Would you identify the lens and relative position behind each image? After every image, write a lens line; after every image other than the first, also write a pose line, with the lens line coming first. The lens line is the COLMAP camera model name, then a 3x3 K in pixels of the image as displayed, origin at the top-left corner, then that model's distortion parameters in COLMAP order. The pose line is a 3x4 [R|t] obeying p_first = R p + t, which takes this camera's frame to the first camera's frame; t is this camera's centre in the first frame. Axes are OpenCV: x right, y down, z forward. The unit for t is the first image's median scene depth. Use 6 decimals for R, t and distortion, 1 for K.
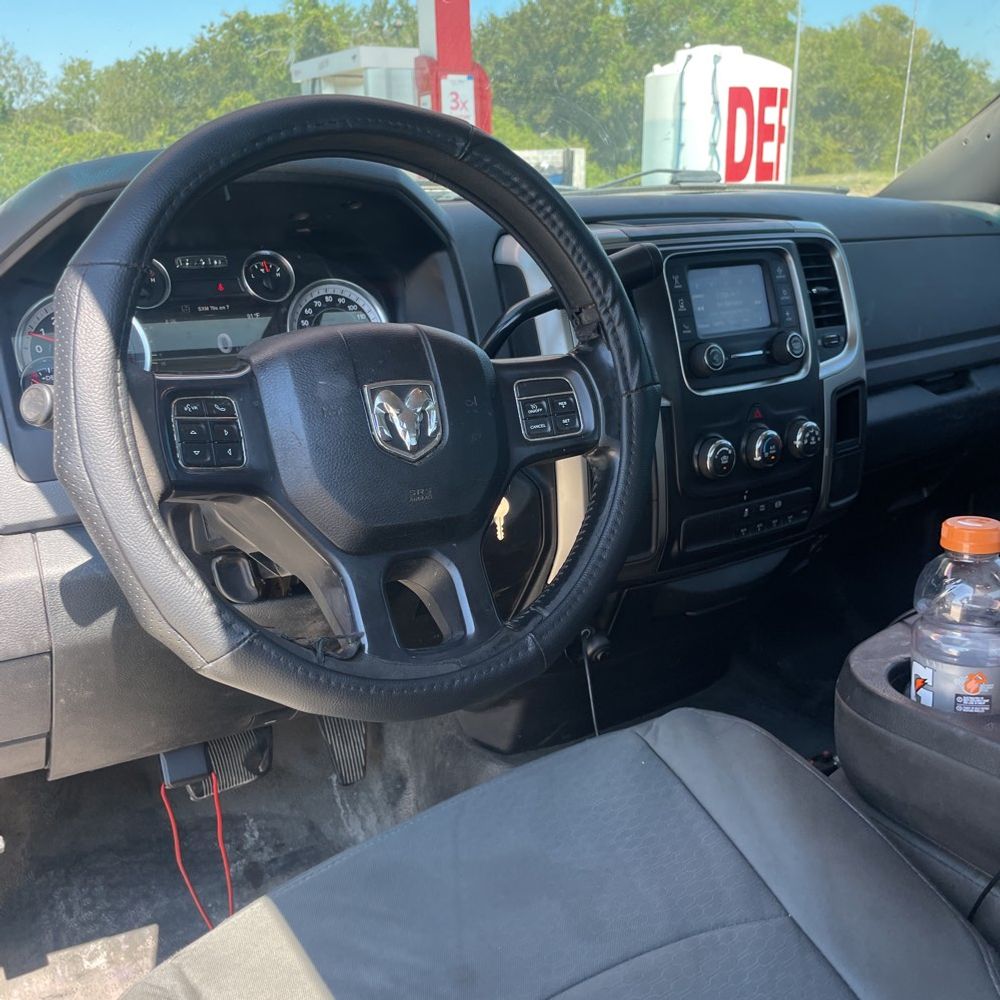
lens RADIAL K [[1020.7, 0, 493.7], [0, 1020.7, 500.2], [0, 0, 1]] dist [0.099116, -0.136097]
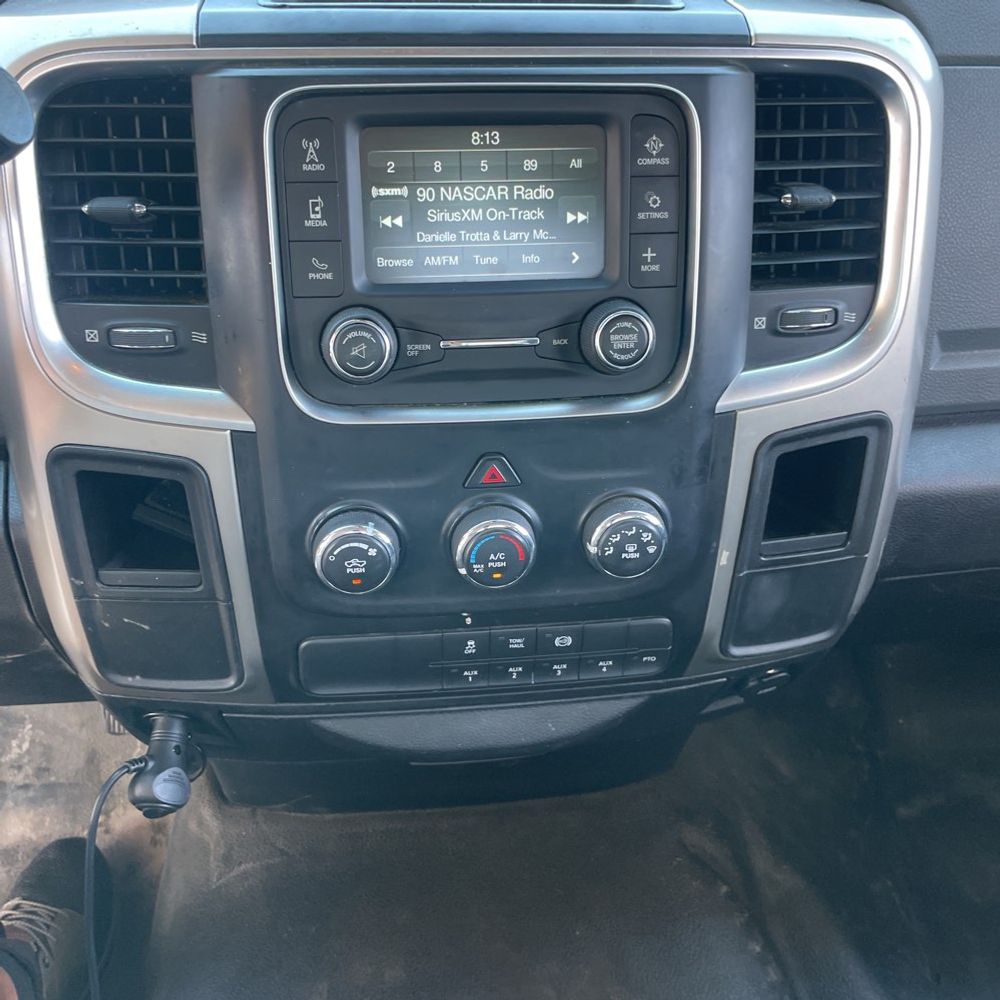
lens RADIAL K [[1020.7, 0, 493.7], [0, 1020.7, 500.2], [0, 0, 1]] dist [0.099116, -0.136097]
pose [[0.877939, 0.281634, -0.387176, 0.423449], [-0.159003, 0.934299, 0.319067, -0.212378], [0.451598, -0.218559, 0.865038, 0.585528]]
